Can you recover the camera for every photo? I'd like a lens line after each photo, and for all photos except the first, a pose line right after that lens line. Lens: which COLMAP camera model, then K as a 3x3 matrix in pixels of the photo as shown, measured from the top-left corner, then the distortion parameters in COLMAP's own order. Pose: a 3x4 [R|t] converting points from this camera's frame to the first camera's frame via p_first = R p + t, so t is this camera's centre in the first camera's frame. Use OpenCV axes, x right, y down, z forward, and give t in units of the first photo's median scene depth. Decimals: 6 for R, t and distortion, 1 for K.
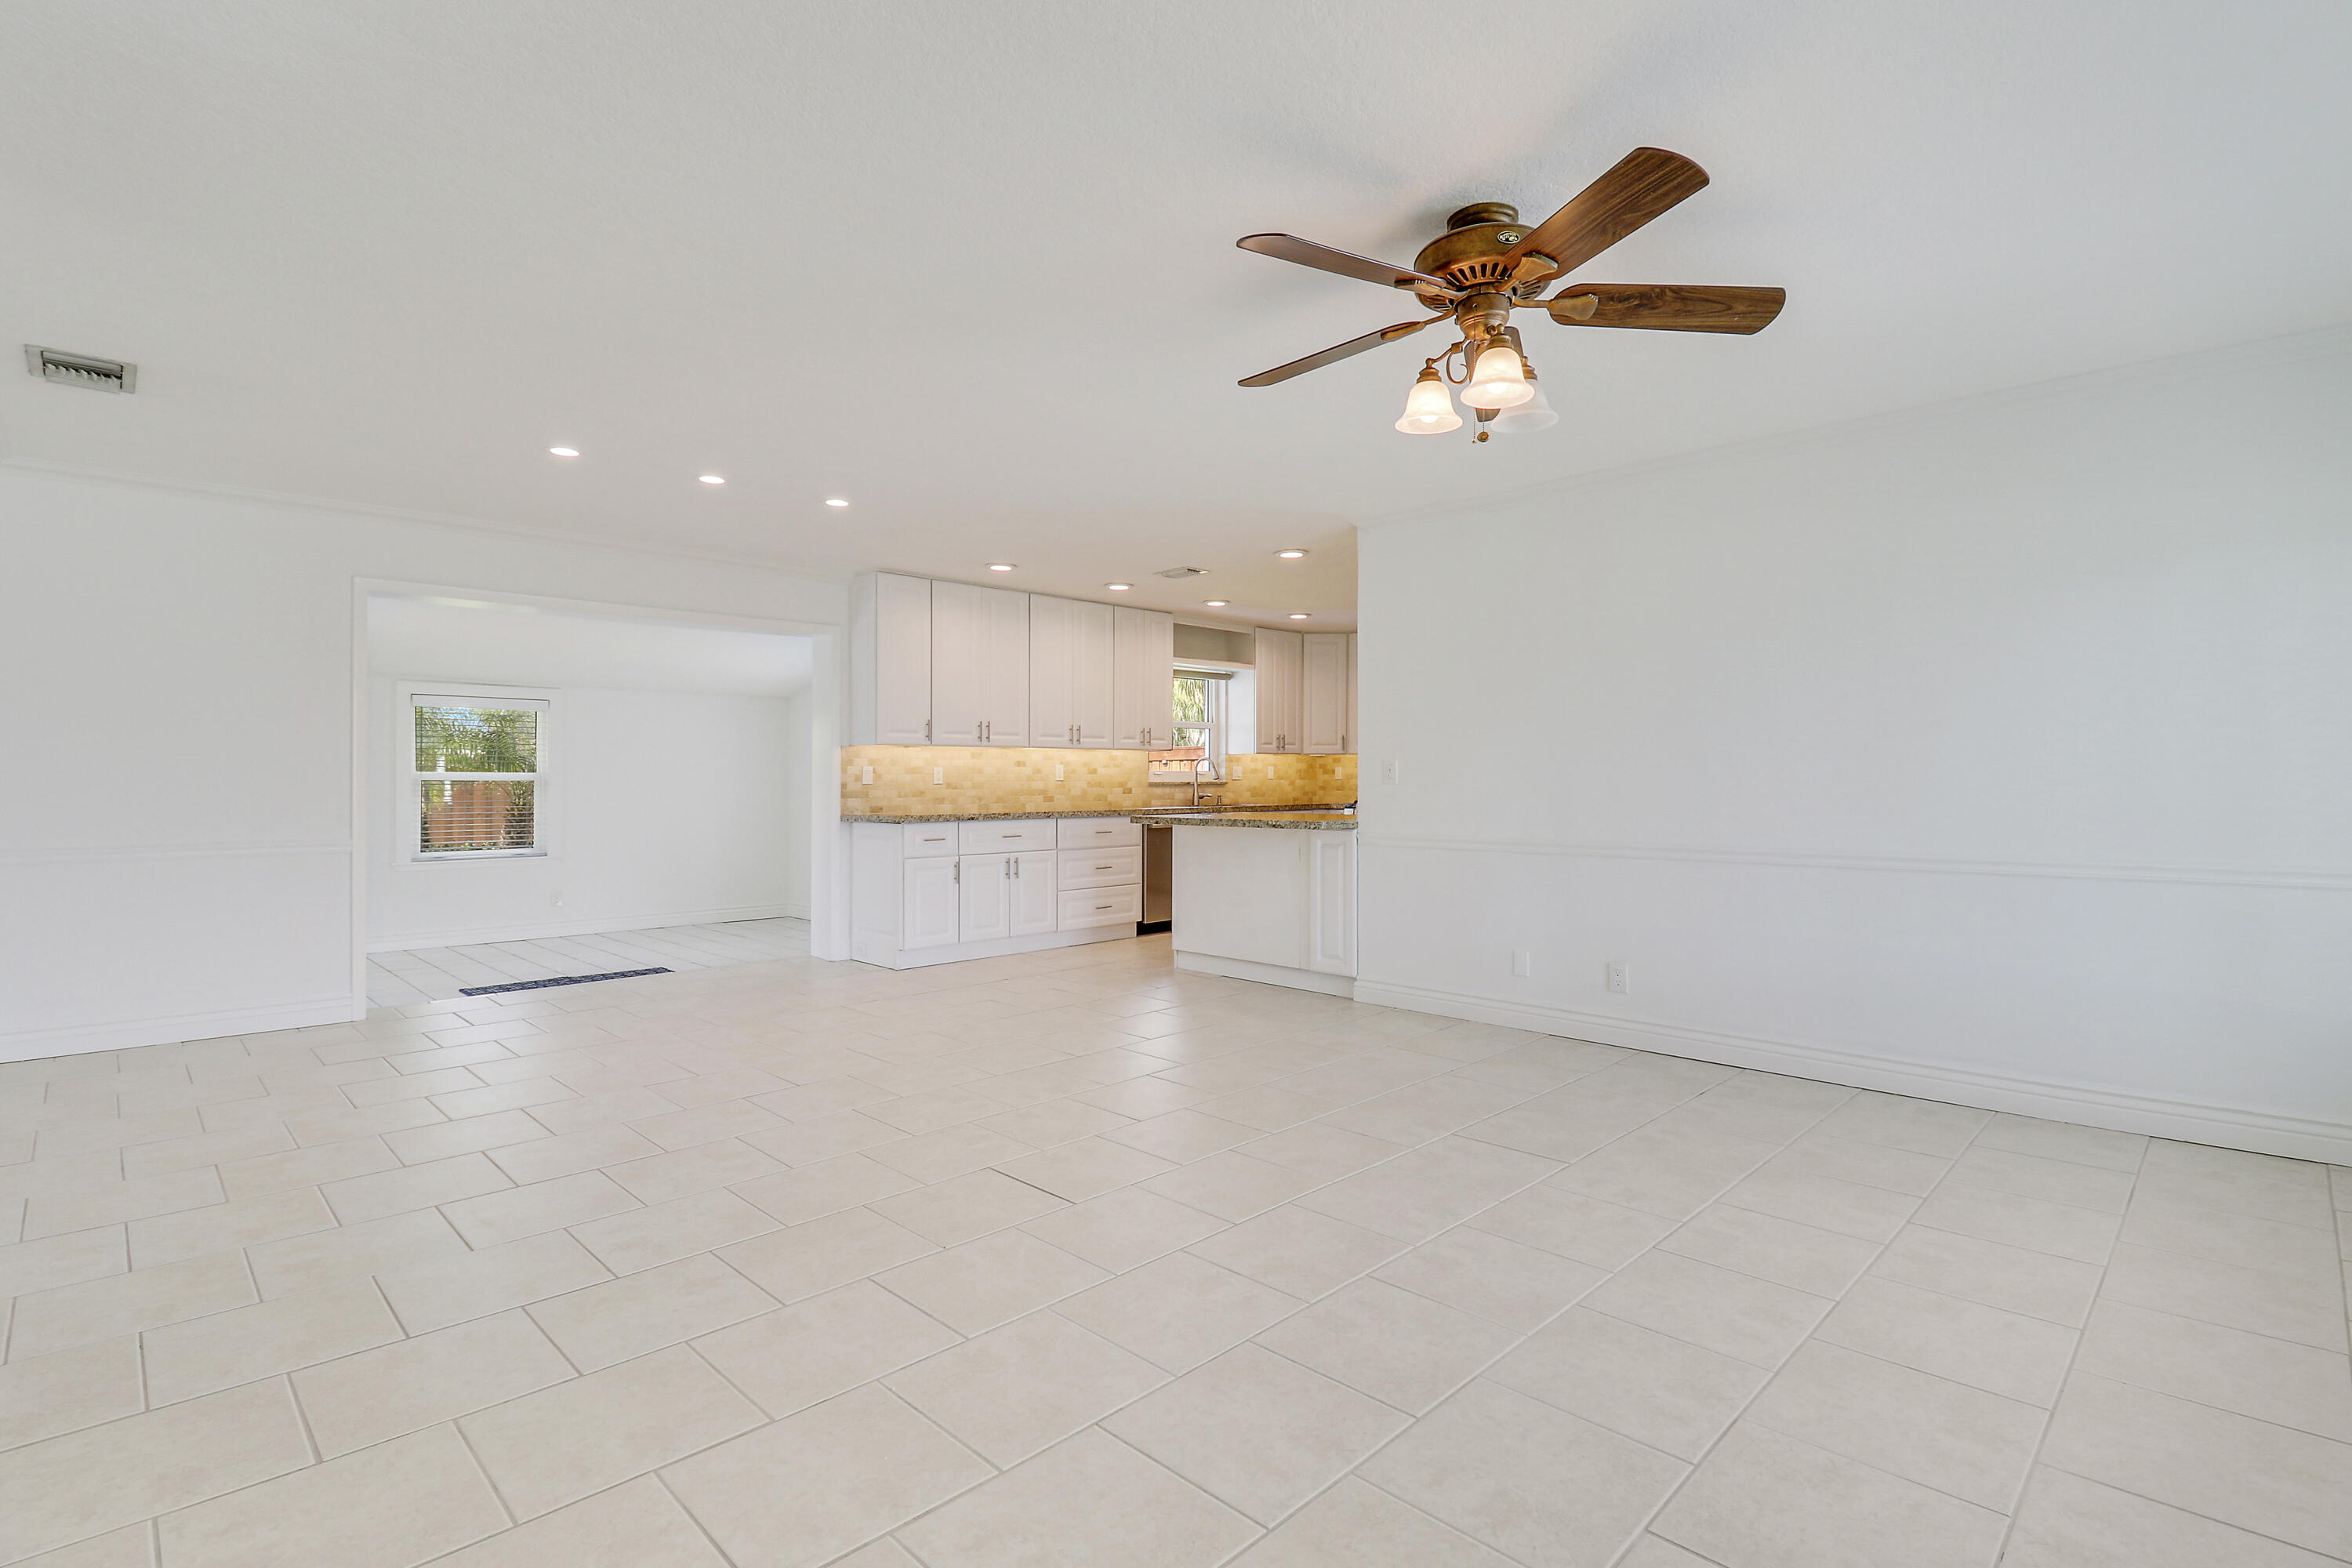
lens RADIAL K [[1100.2, 0, 1185.4], [0, 1100.2, 772.8], [0, 0, 1]] dist [0.013508, -0.014651]
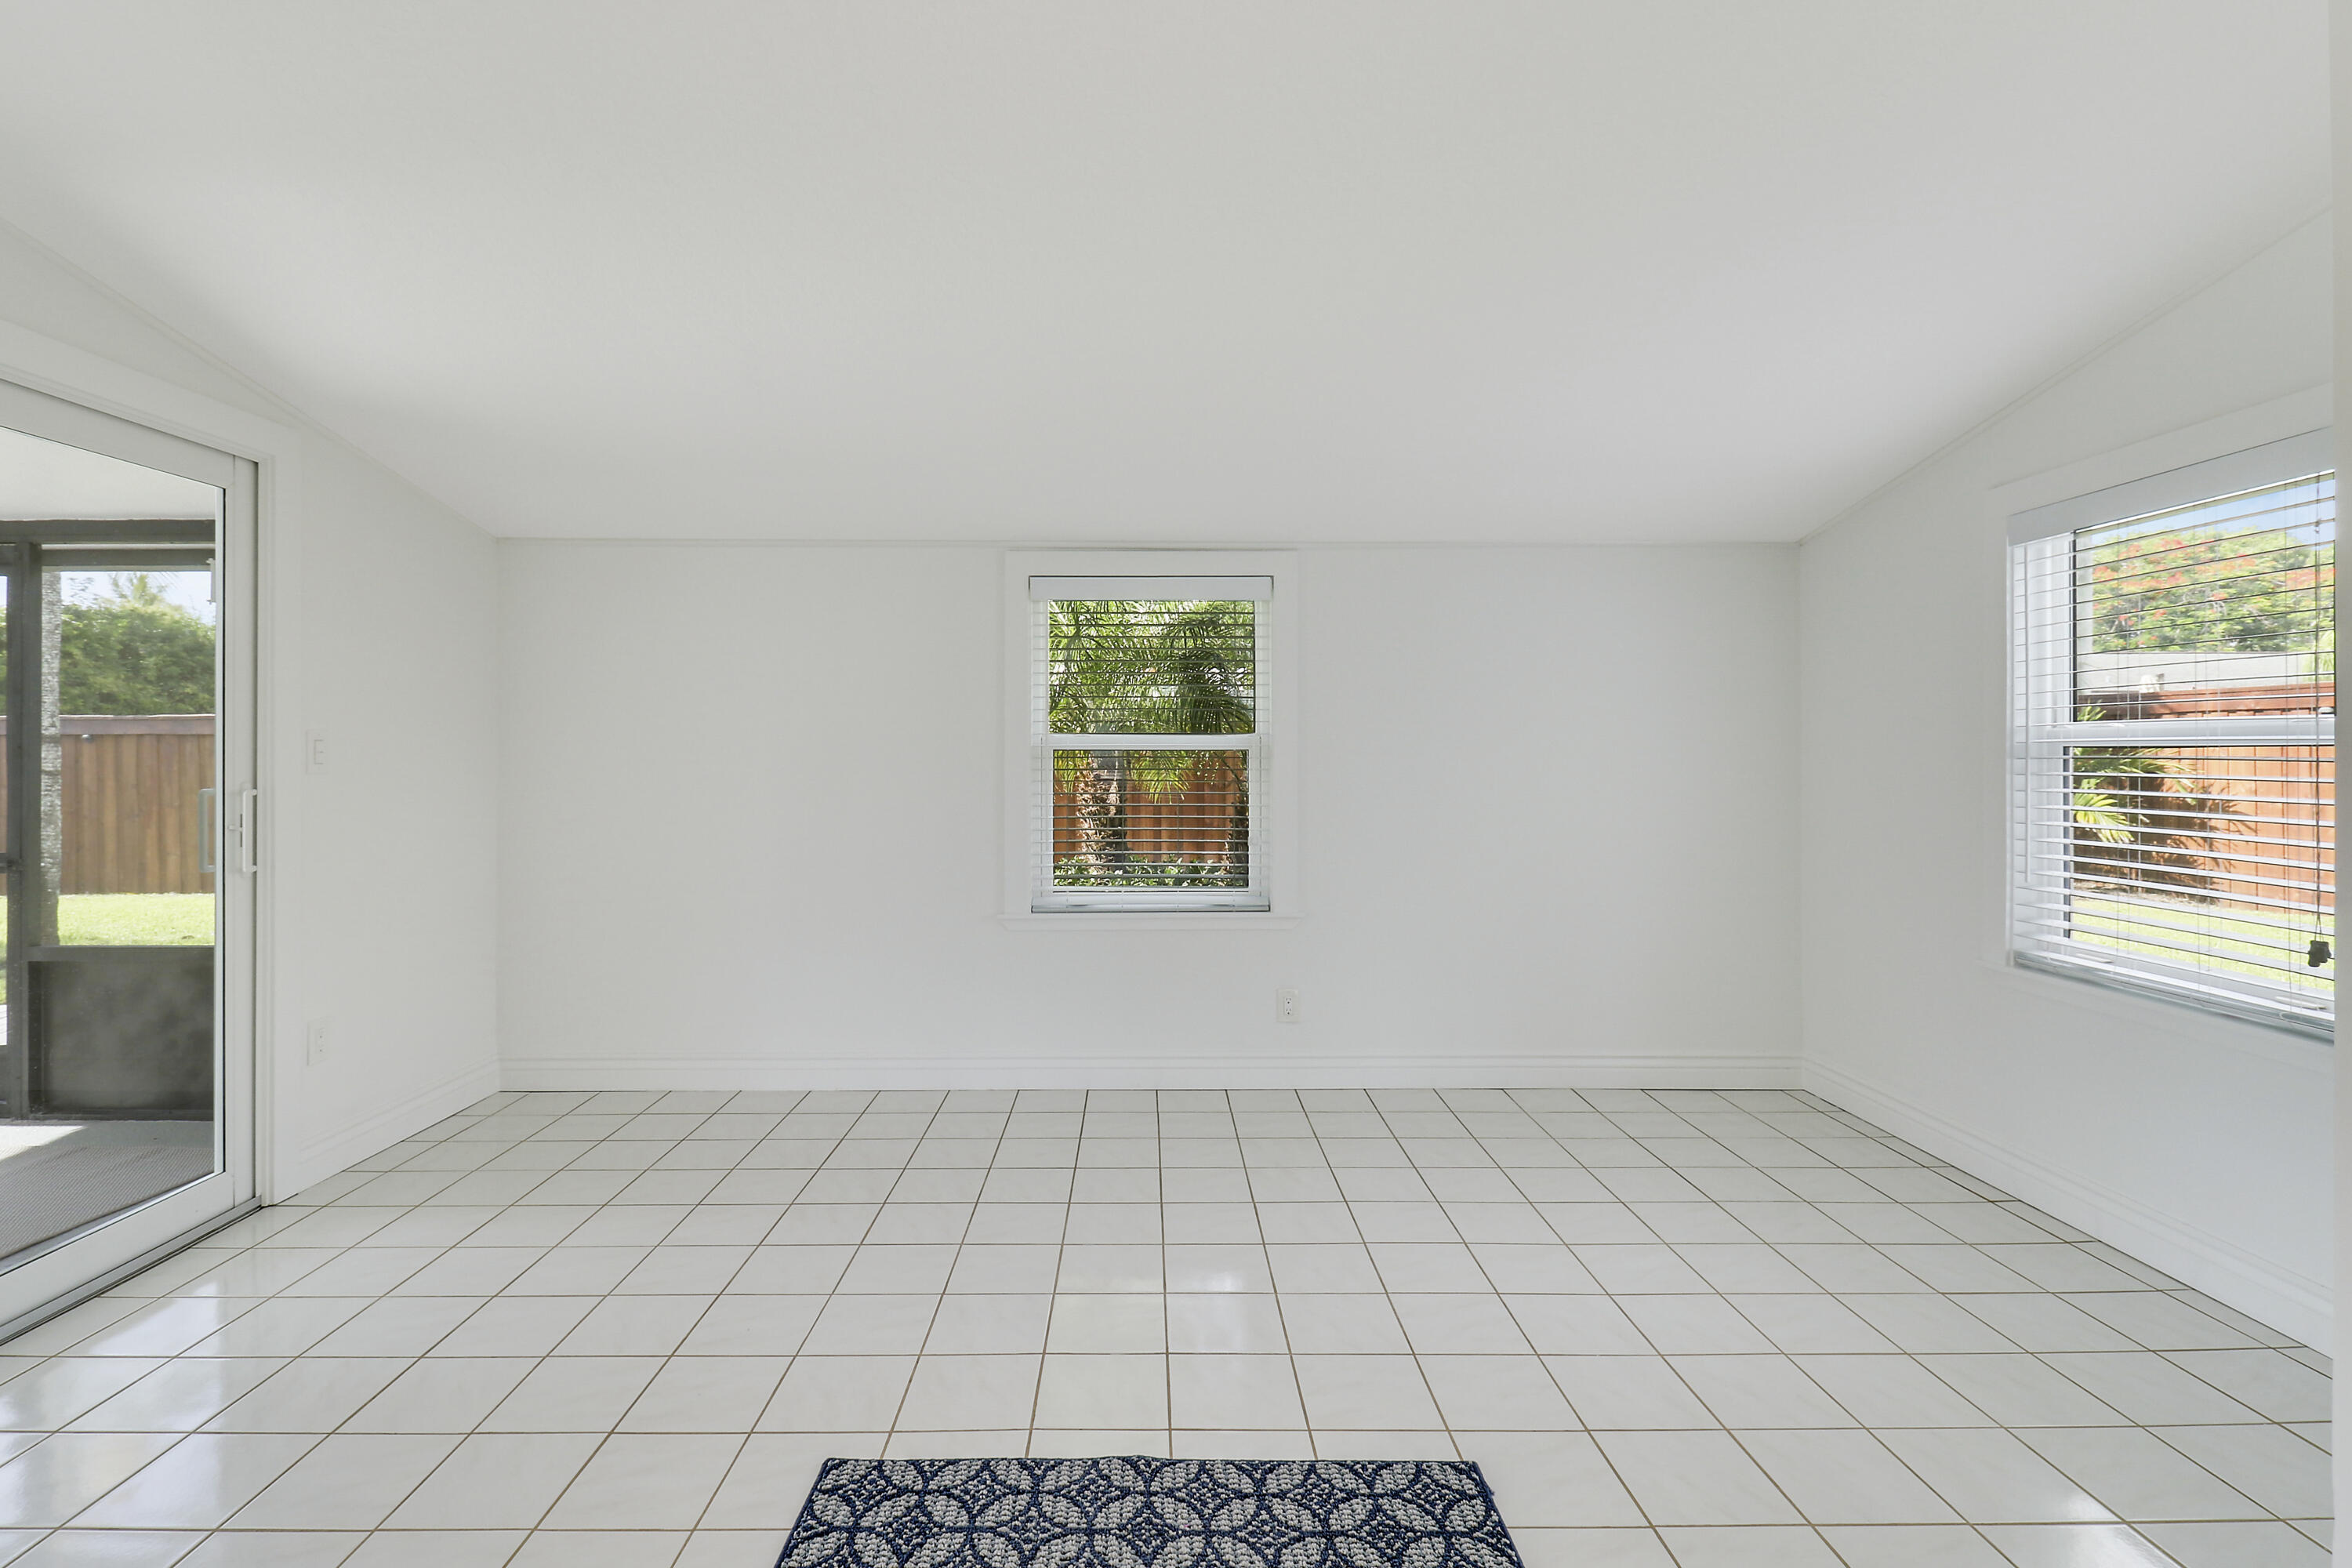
lens RADIAL K [[1098.6, 0, 1167.9], [0, 1098.6, 742.6], [0, 0, 1]] dist [0.000710, -0.000107]
pose [[0.724646, -0.007323, -0.689082, -0.340554], [0.007270, 0.999969, -0.002981, 0.006205], [0.689083, -0.002849, 0.724677, 0.747423]]
